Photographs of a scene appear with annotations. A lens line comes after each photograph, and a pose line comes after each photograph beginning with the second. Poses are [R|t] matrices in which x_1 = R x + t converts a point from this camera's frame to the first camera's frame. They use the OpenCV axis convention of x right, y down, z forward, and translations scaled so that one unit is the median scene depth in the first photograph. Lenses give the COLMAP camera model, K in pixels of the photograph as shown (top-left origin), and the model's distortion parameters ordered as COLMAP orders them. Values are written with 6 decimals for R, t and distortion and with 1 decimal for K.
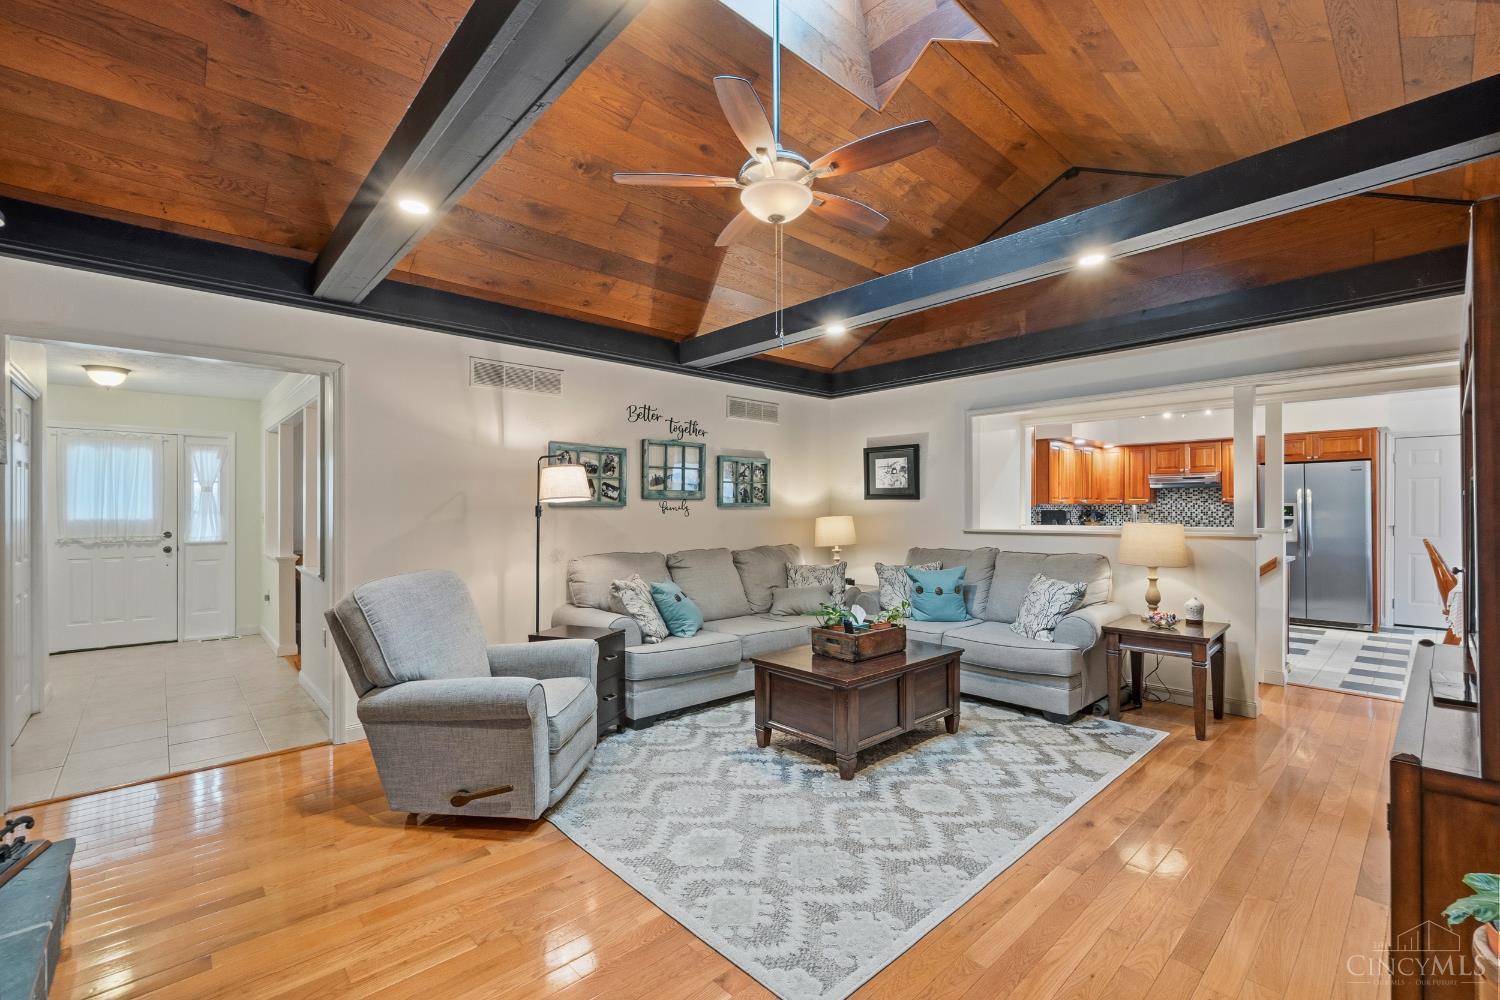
lens RADIAL K [[634.4, 0, 750.0], [0, 634.4, 500.0], [0, 0, 1]] dist [-0.001225, -0.000056]
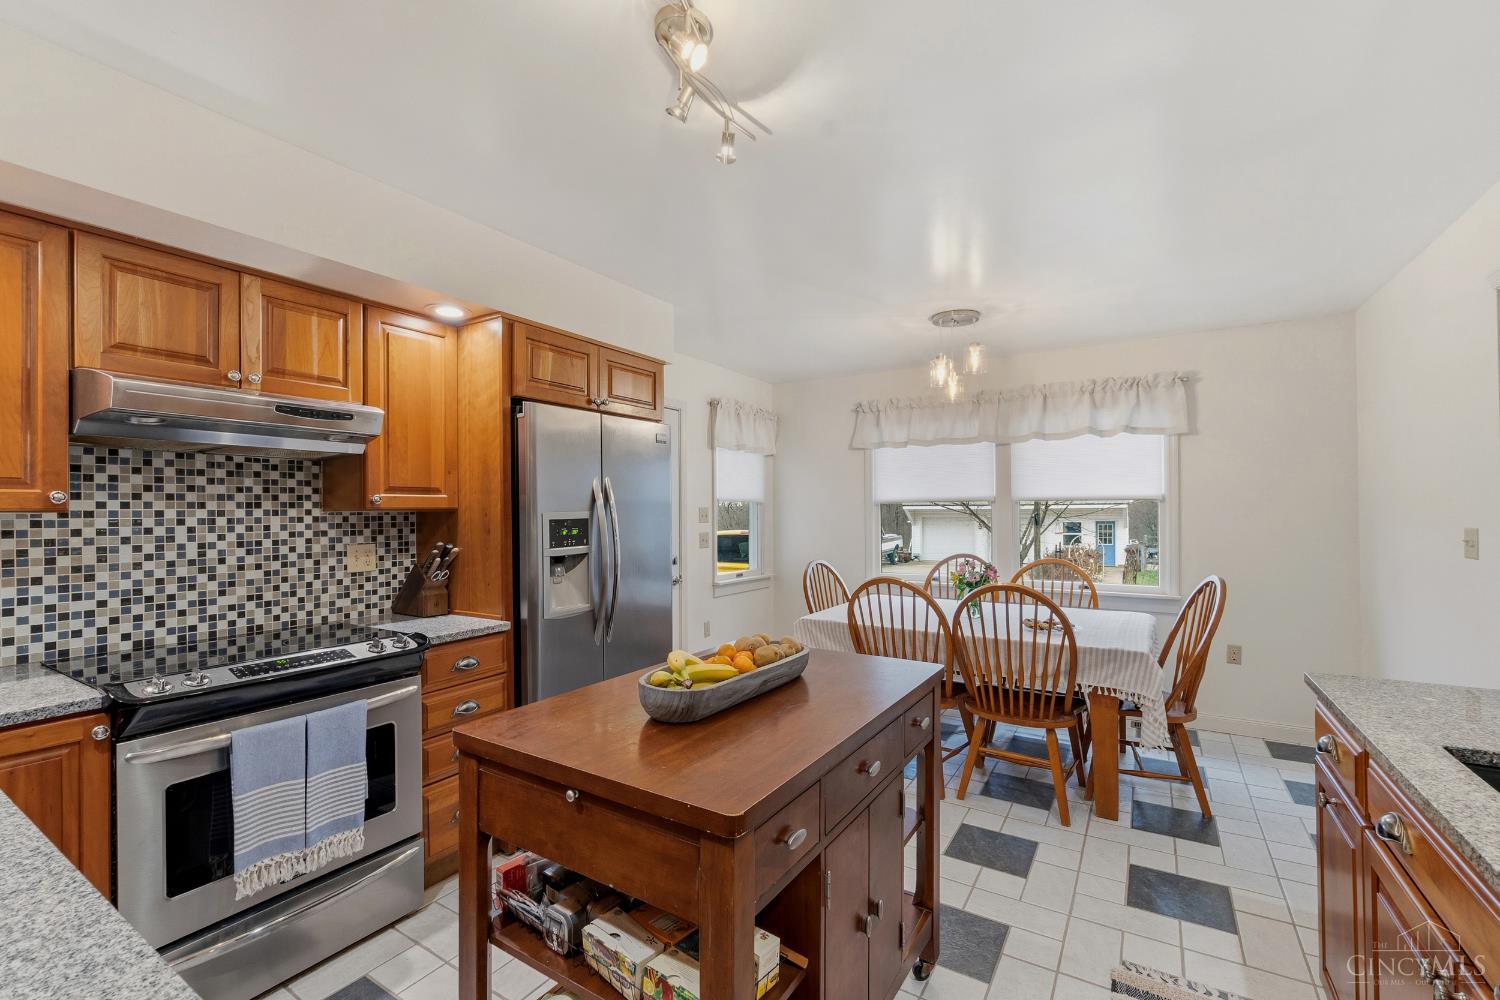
lens RADIAL K [[648.6, 0, 750.0], [0, 648.6, 500.0], [0, 0, 1]] dist [-0.000562, -0.000008]
pose [[-0.268903, 0.014105, 0.963064, 0.389657], [-0.012824, 0.999752, -0.018223, 0.002684], [-0.963082, -0.017251, -0.268656, 0.884623]]
